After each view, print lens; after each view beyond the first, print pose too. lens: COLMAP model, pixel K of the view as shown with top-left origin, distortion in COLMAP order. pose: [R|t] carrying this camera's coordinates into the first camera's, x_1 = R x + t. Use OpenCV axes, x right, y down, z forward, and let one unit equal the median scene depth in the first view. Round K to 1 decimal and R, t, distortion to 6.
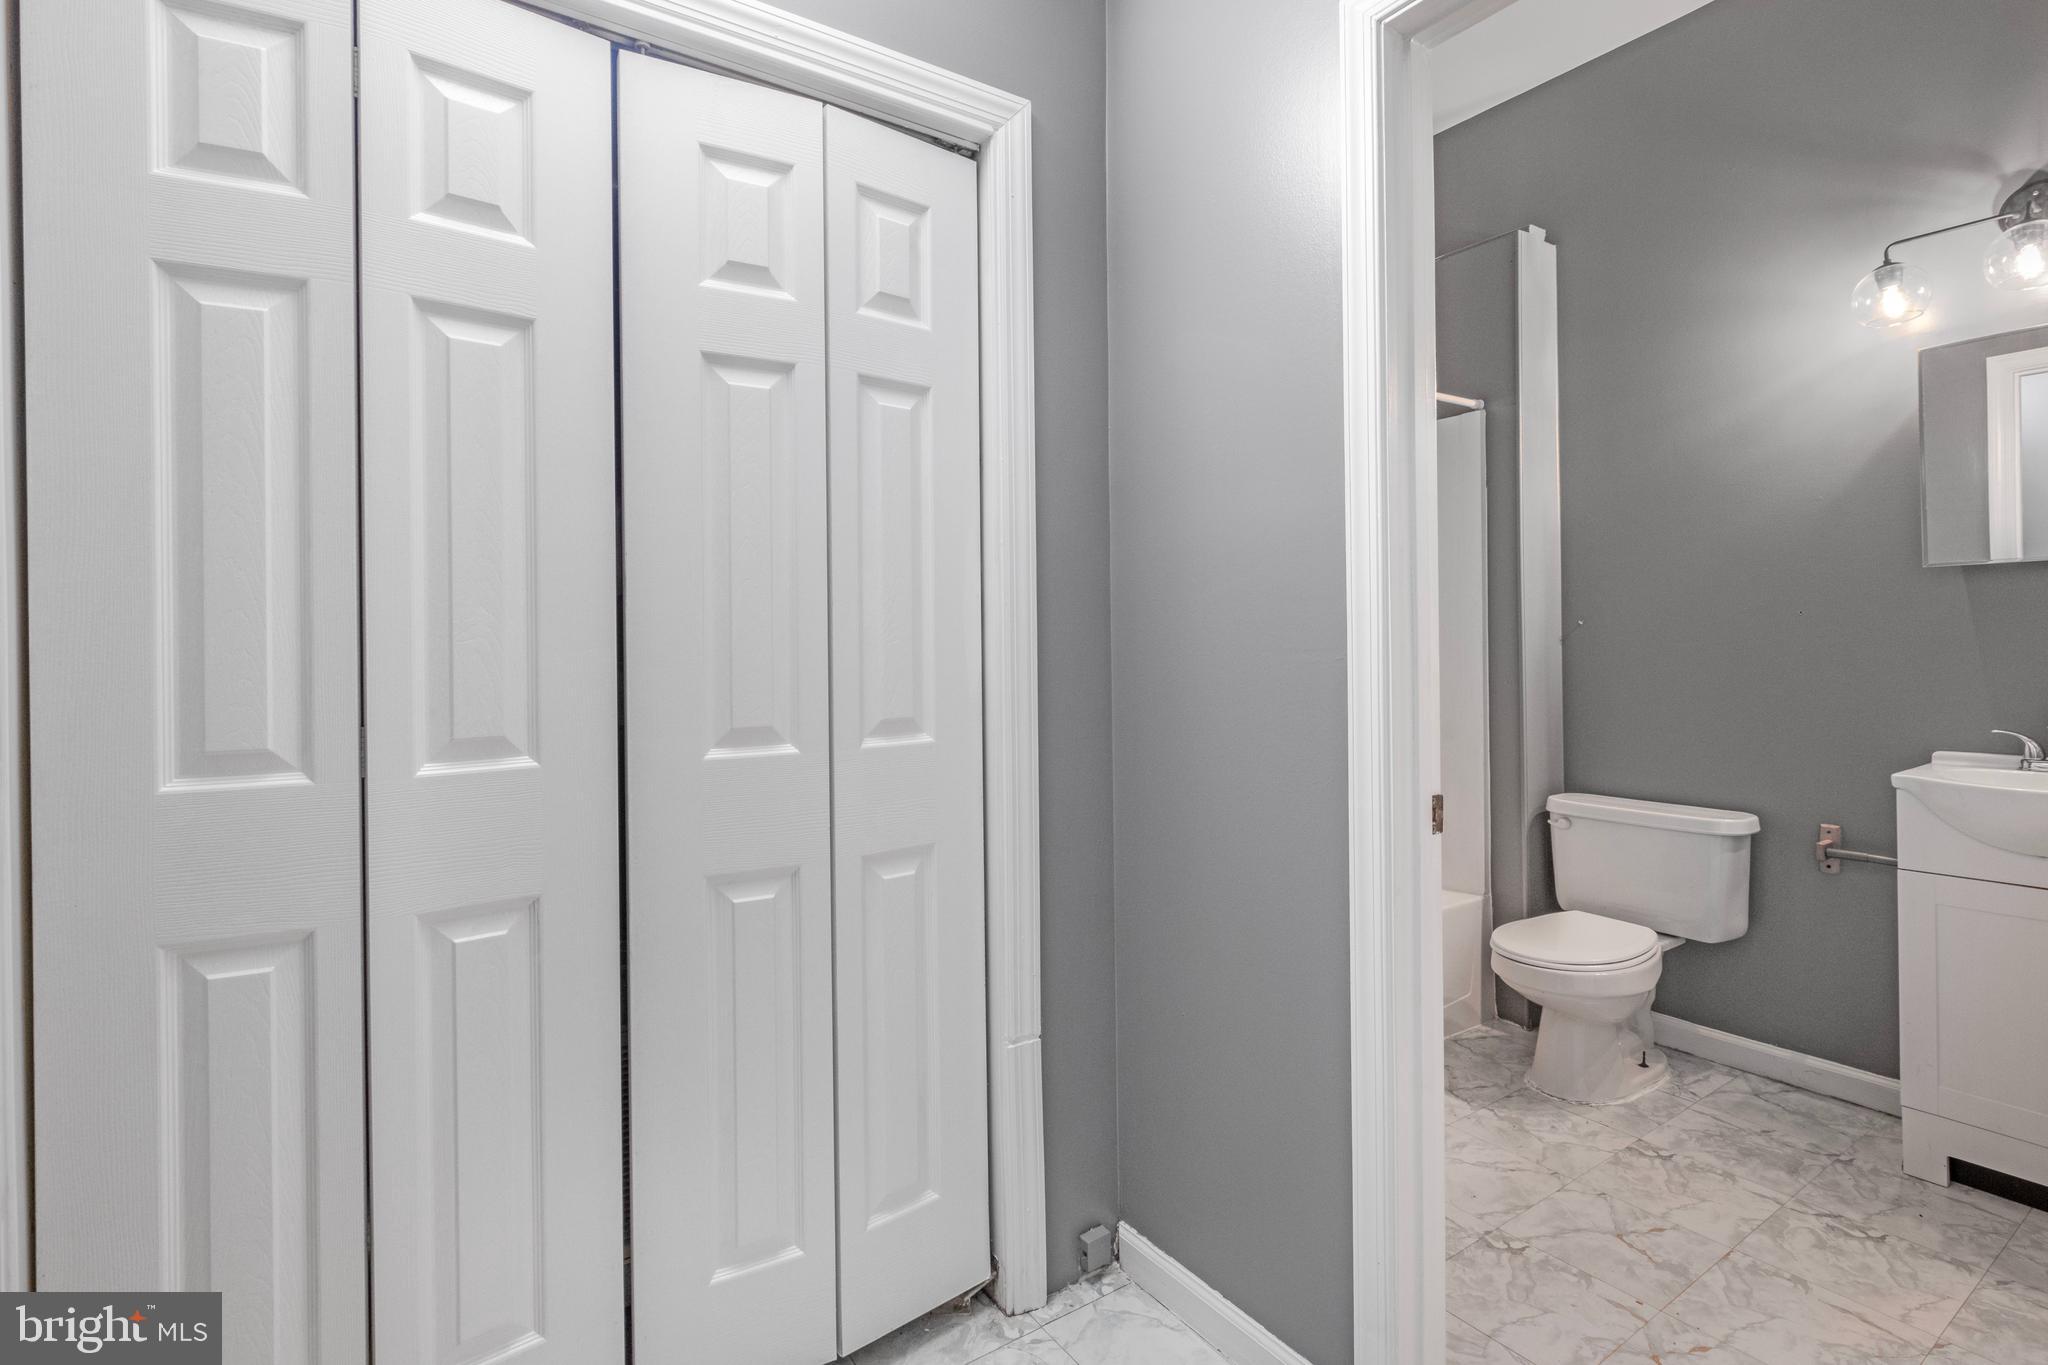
lens RADIAL K [[955.3, 0, 1056.8], [0, 955.3, 642.8], [0, 0, 1]] dist [0.000297, -0.000555]
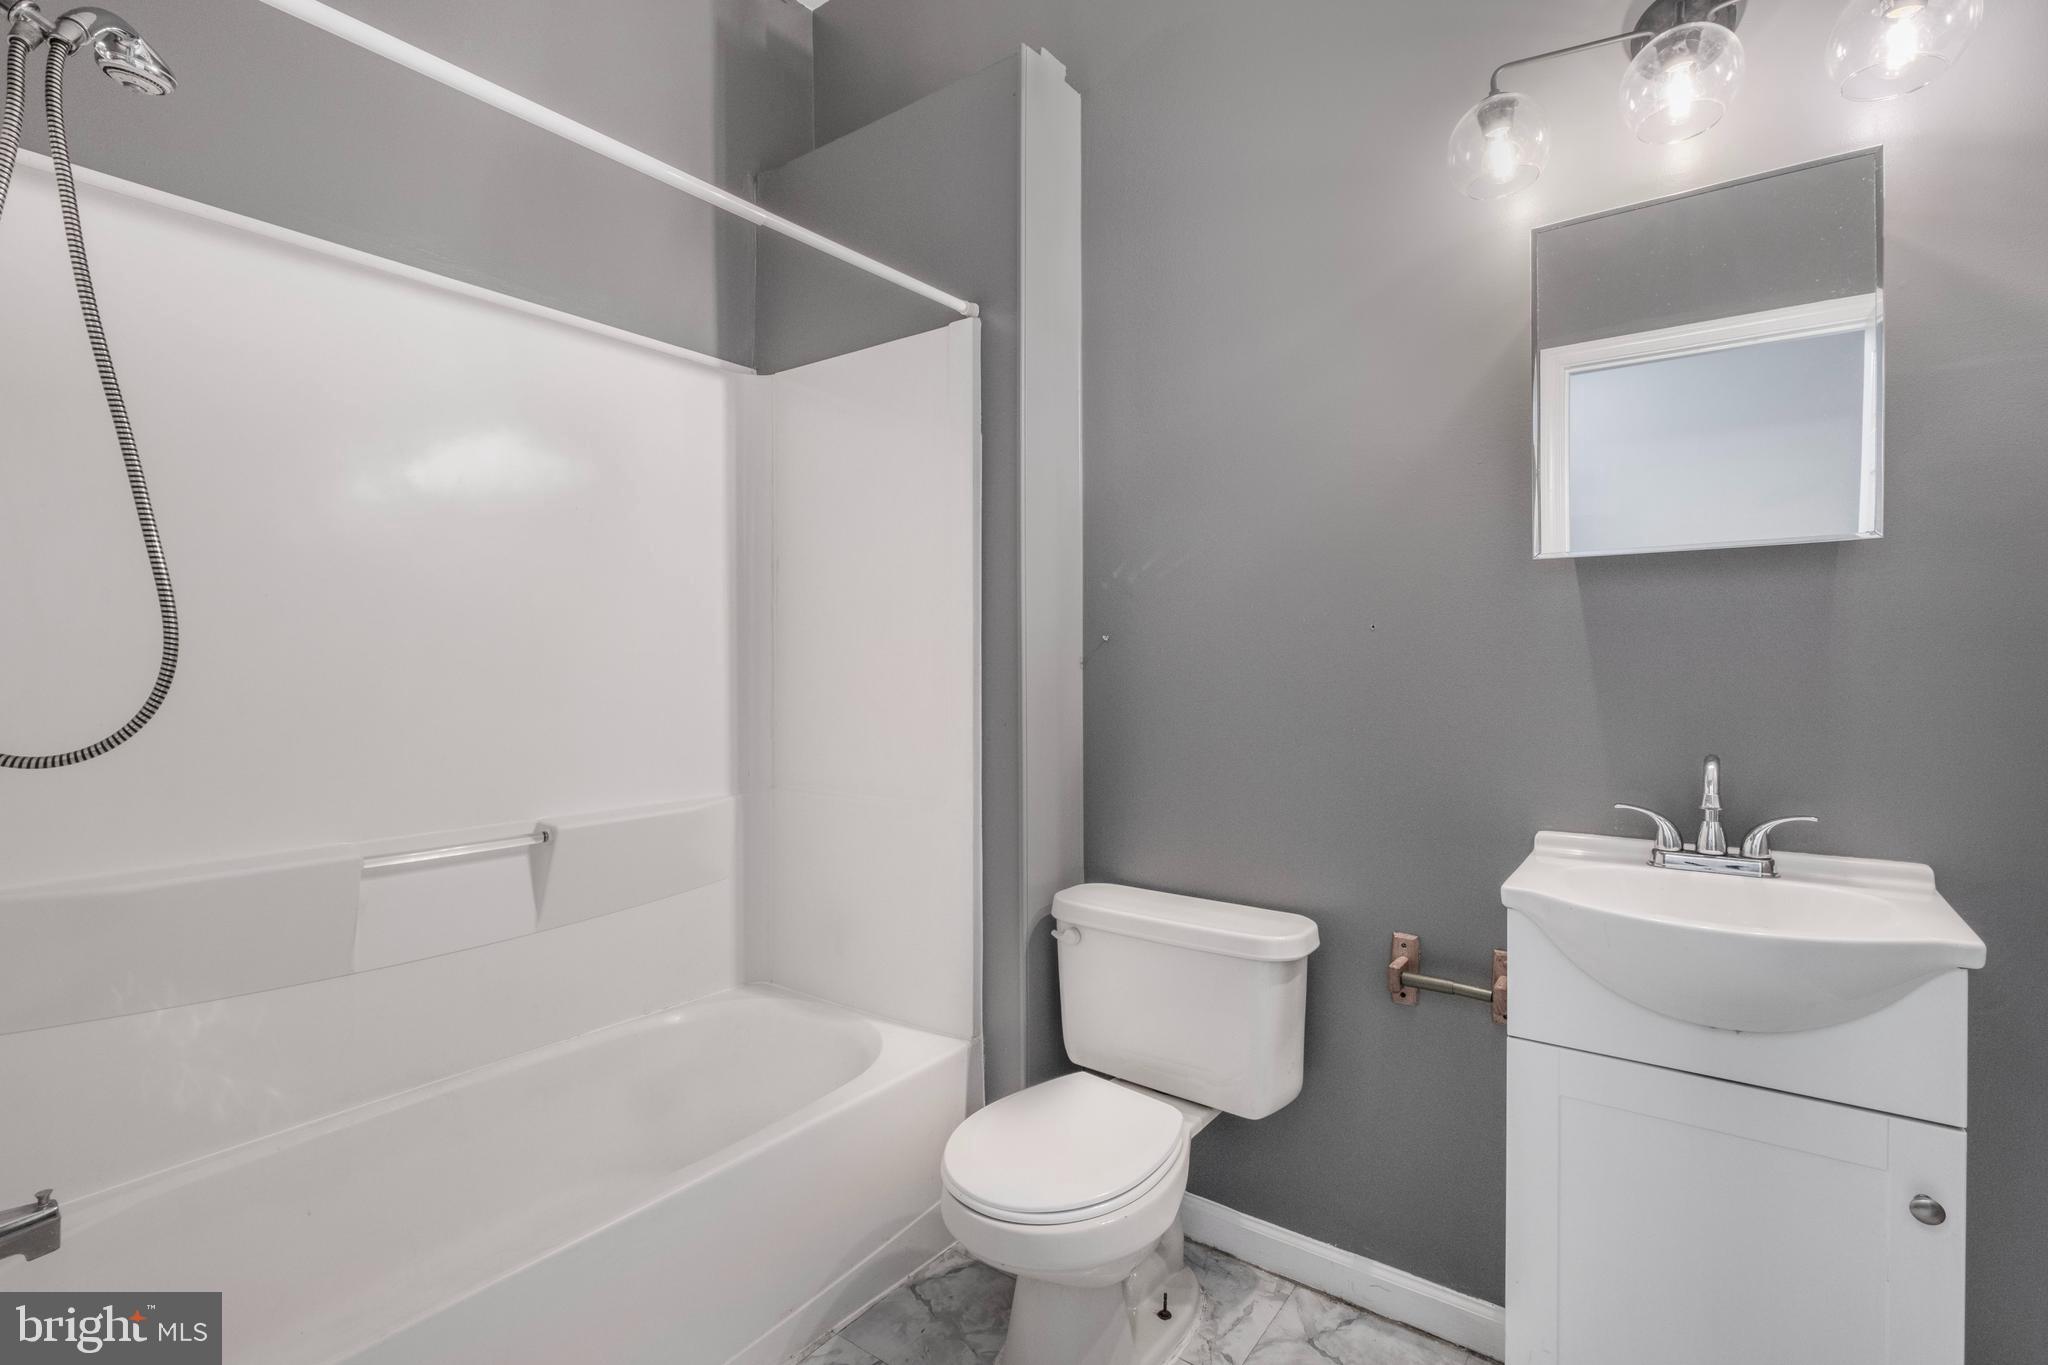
lens RADIAL K [[955.3, 0, 1019.1], [0, 955.3, 675.3], [0, 0, 1]] dist [0.000297, -0.000555]
pose [[0.945227, 0.003232, 0.326397, 0.312046], [-0.008465, 0.999857, 0.014613, -0.004192], [-0.326303, -0.016575, 0.945120, 0.430995]]
